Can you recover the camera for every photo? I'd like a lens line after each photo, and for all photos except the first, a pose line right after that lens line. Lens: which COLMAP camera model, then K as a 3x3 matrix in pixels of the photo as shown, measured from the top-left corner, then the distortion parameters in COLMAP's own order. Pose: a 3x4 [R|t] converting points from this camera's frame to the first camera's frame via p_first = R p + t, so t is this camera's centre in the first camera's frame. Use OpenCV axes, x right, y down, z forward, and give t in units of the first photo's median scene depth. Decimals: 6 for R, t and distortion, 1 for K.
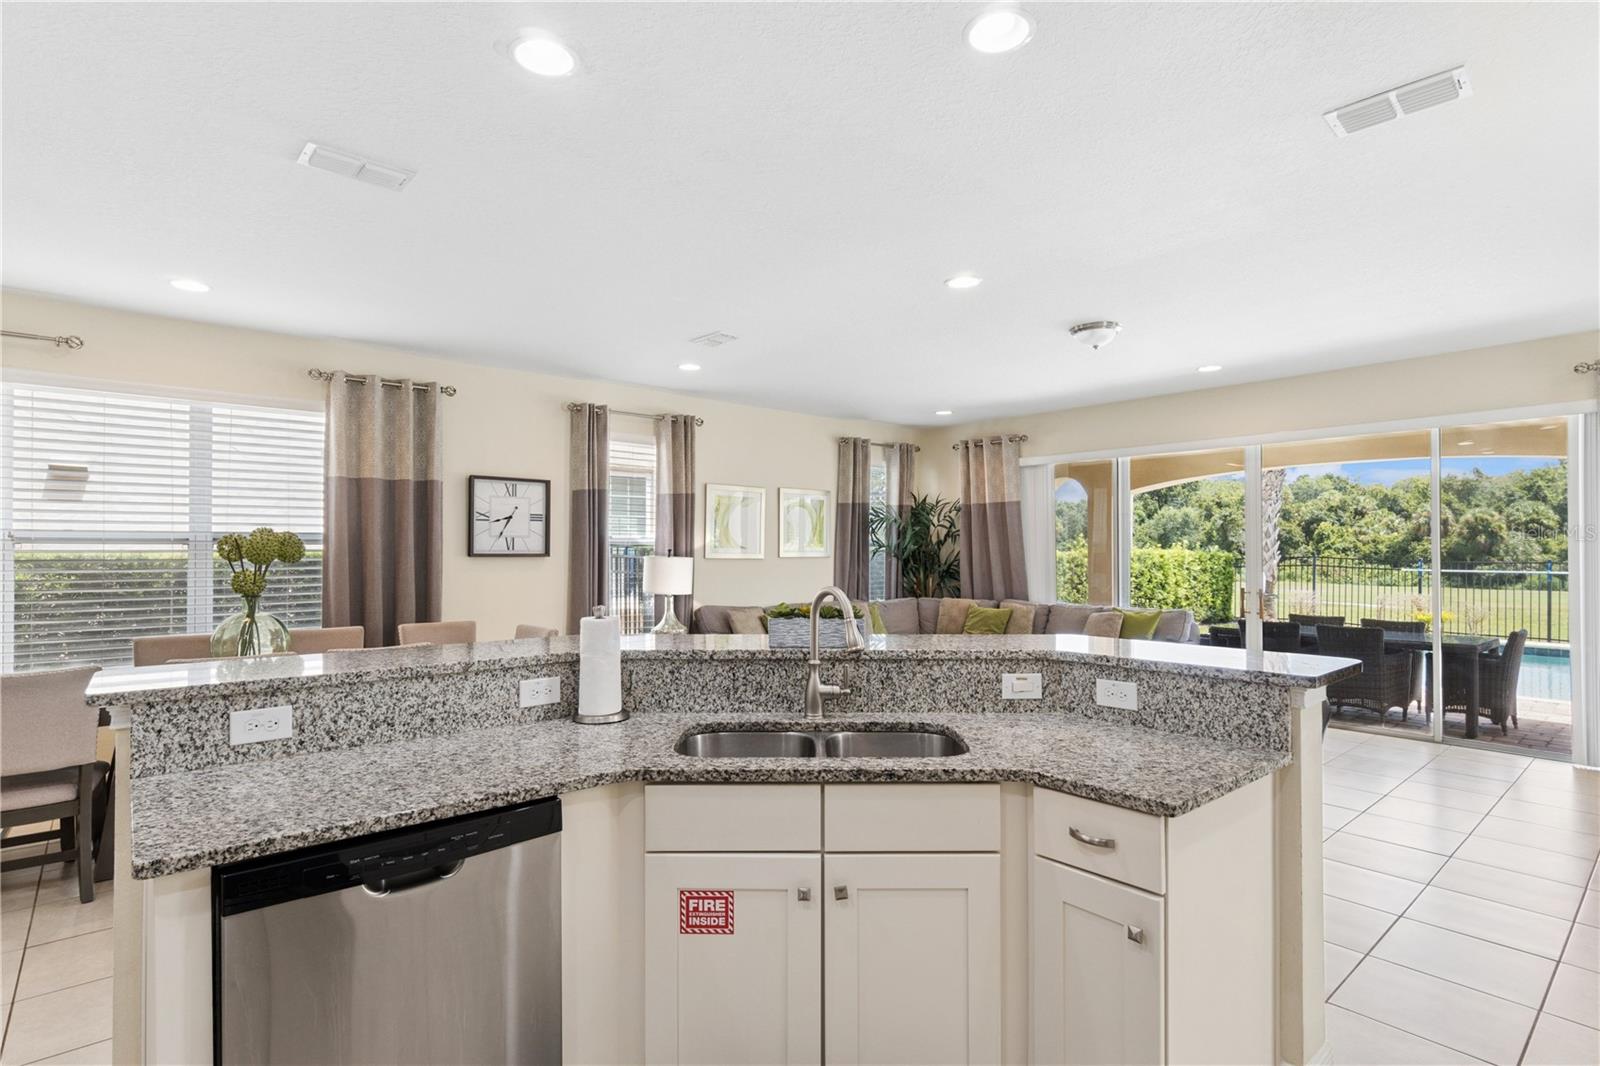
lens RADIAL K [[782.1, 0, 799.8], [0, 782.1, 548.1], [0, 0, 1]] dist [-0.001596, -0.000114]
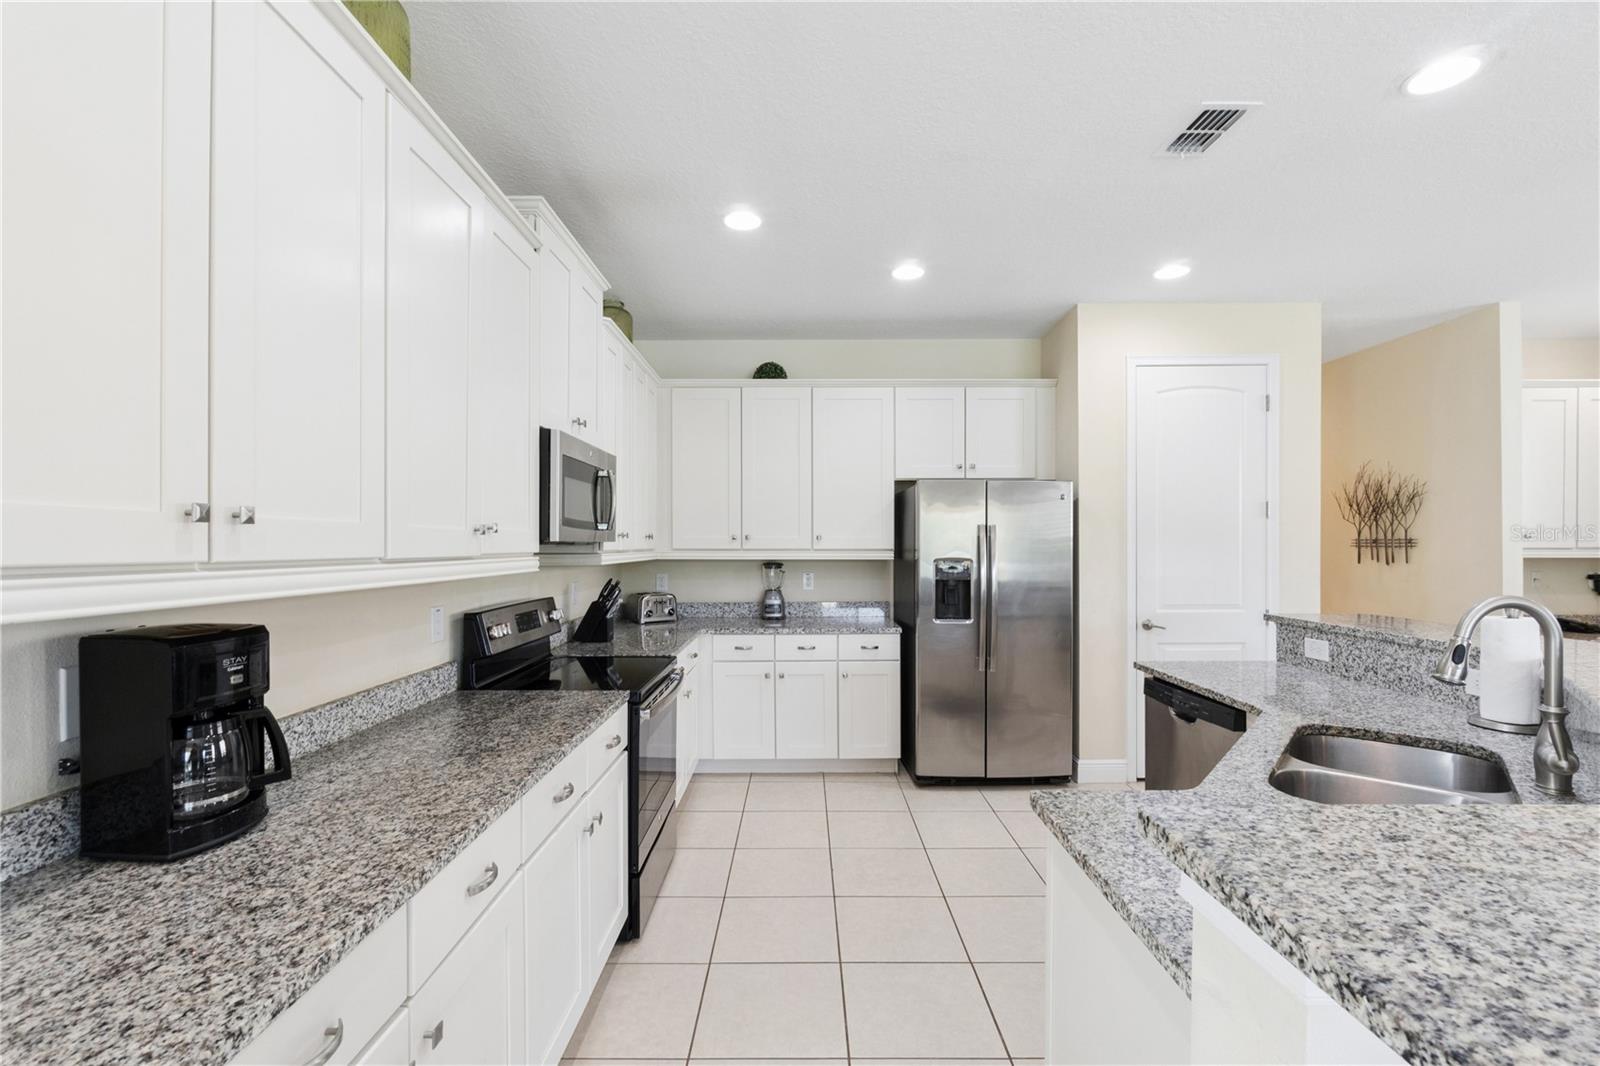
lens RADIAL K [[691.2, 0, 792.1], [0, 691.2, 546.8], [0, 0, 1]] dist [-0.008287, 0.001248]
pose [[-0.665582, 0.002029, -0.746322, 0.237082], [-0.002032, 0.999988, 0.004530, 0.001326], [0.746322, 0.004532, -0.665569, 0.239827]]
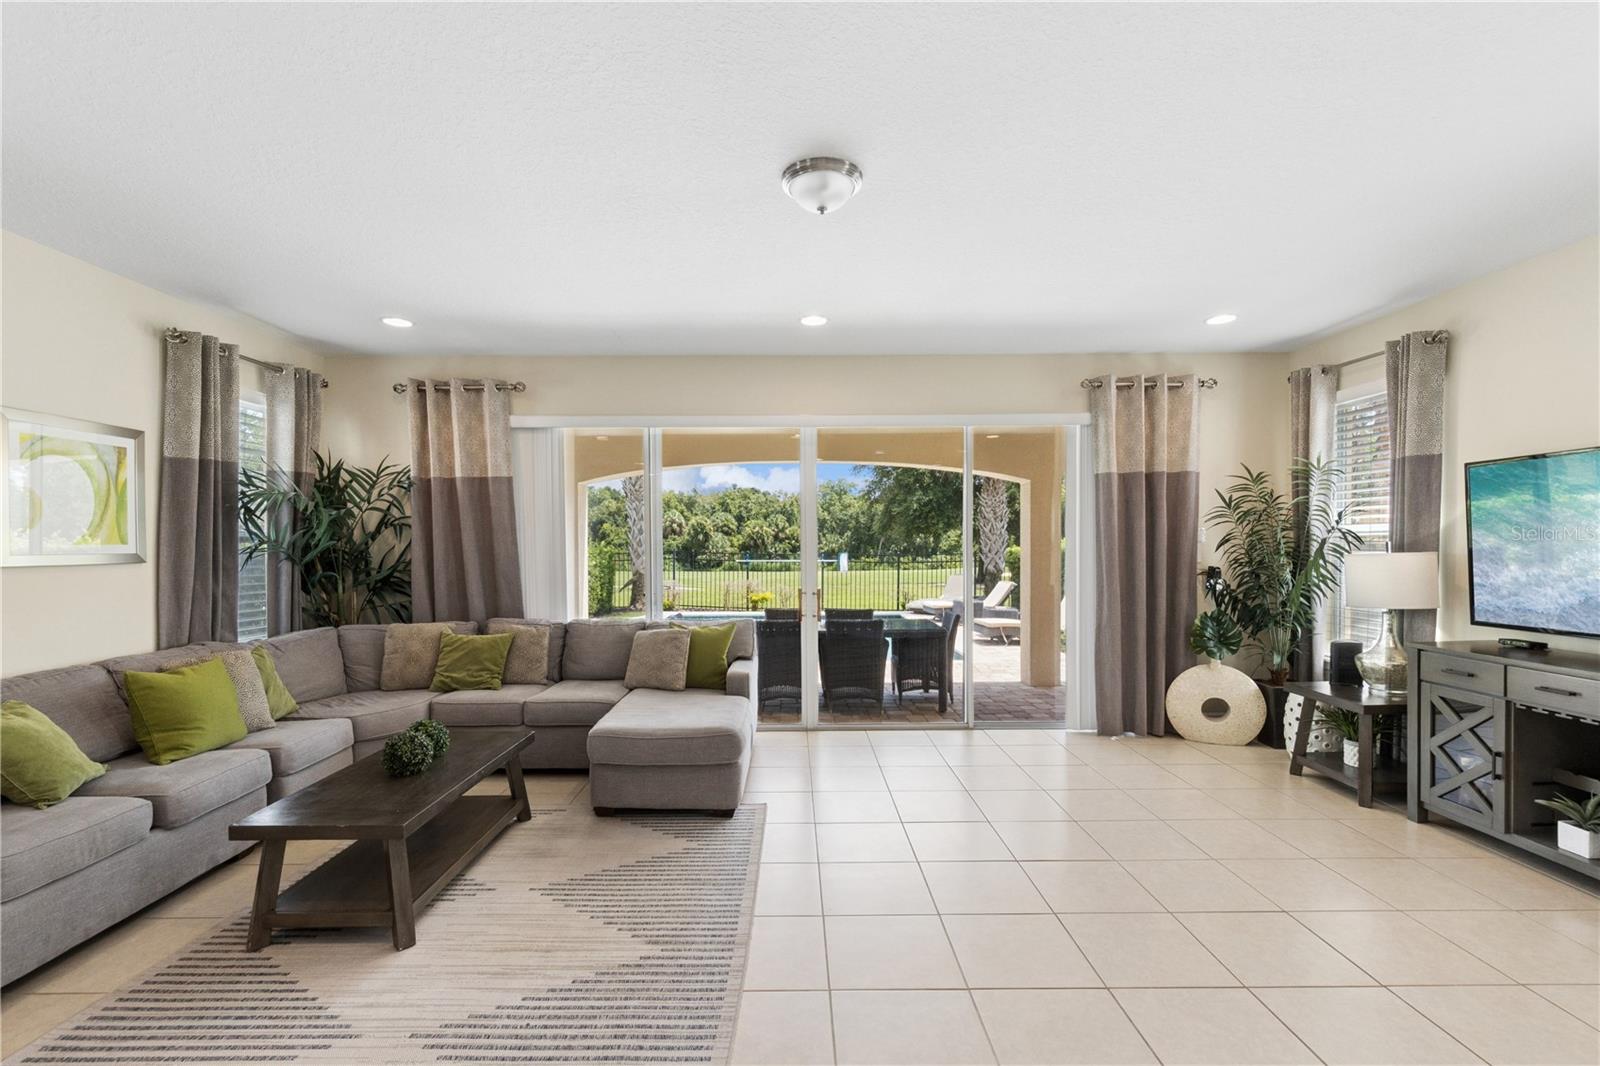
lens RADIAL K [[691.2, 0, 786.2], [0, 691.2, 550.7], [0, 0, 1]] dist [-0.008287, 0.001248]
pose [[0.653015, -0.010698, 0.757269, -0.024870], [0.003531, 0.999932, 0.011082, 0.000026], [-0.757337, -0.004563, 0.653009, 0.382733]]
